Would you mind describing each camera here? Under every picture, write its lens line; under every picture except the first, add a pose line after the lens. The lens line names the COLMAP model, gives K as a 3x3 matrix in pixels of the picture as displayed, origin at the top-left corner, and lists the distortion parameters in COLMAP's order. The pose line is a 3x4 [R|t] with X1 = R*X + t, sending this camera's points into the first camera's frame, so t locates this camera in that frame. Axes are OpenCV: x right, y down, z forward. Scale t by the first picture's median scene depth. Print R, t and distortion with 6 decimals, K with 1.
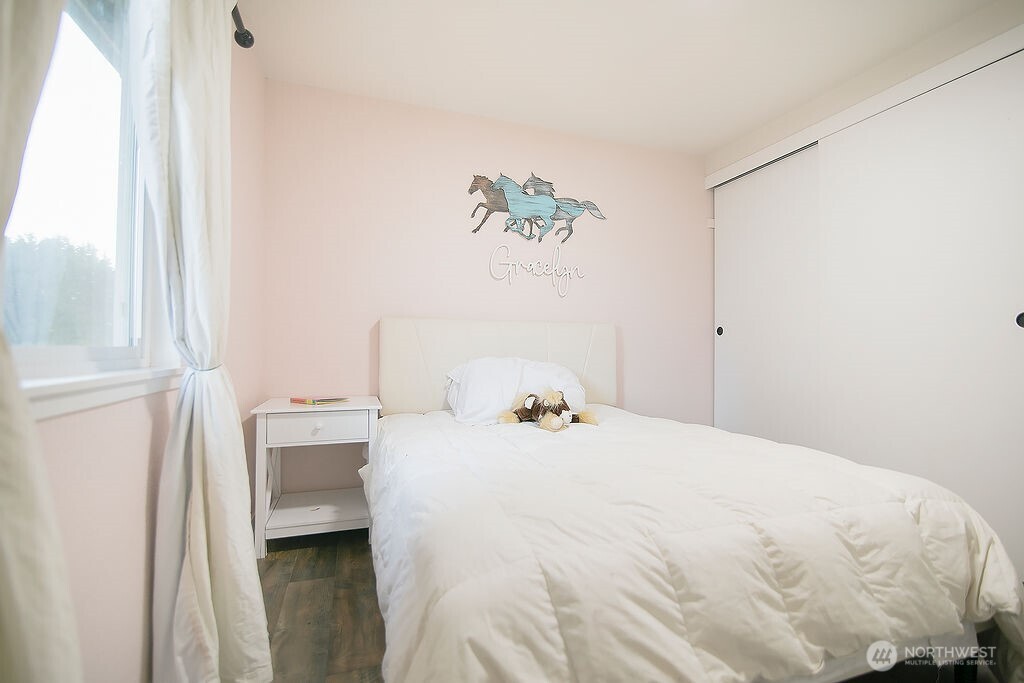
lens RADIAL K [[462.8, 0, 511.6], [0, 462.8, 338.5], [0, 0, 1]] dist [-0.000968, 0.000030]
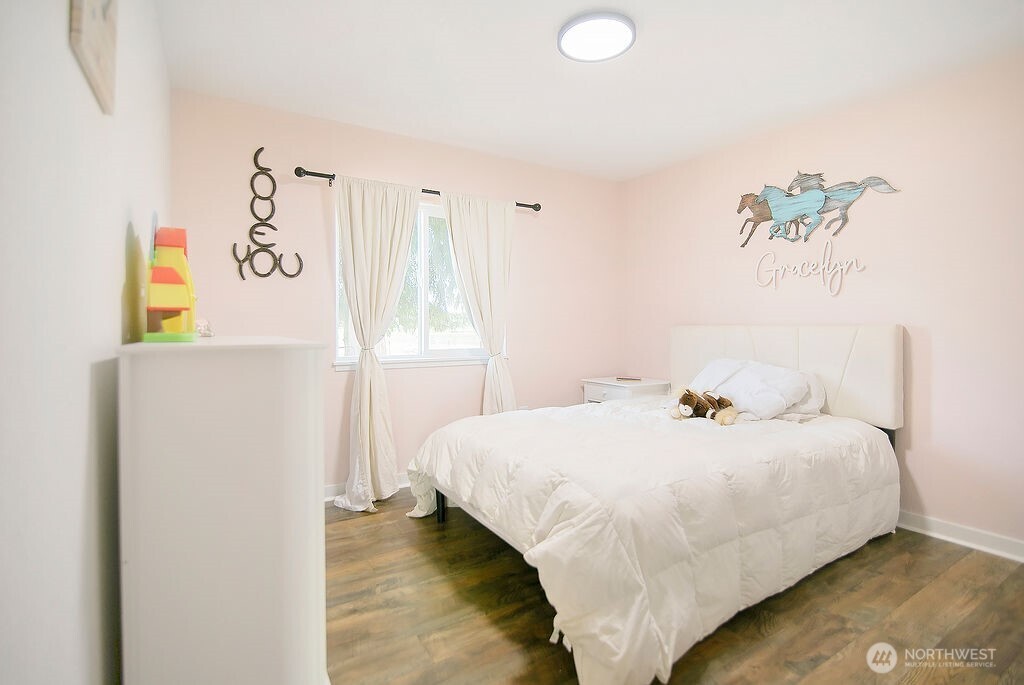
lens RADIAL K [[462.8, 0, 511.0], [0, 462.8, 338.4], [0, 0, 1]] dist [-0.000968, 0.000030]
pose [[0.224293, 0.009914, -0.974471, 0.851690], [0.004401, 0.999928, 0.011186, -0.023956], [0.974512, -0.006797, 0.224233, 0.200101]]
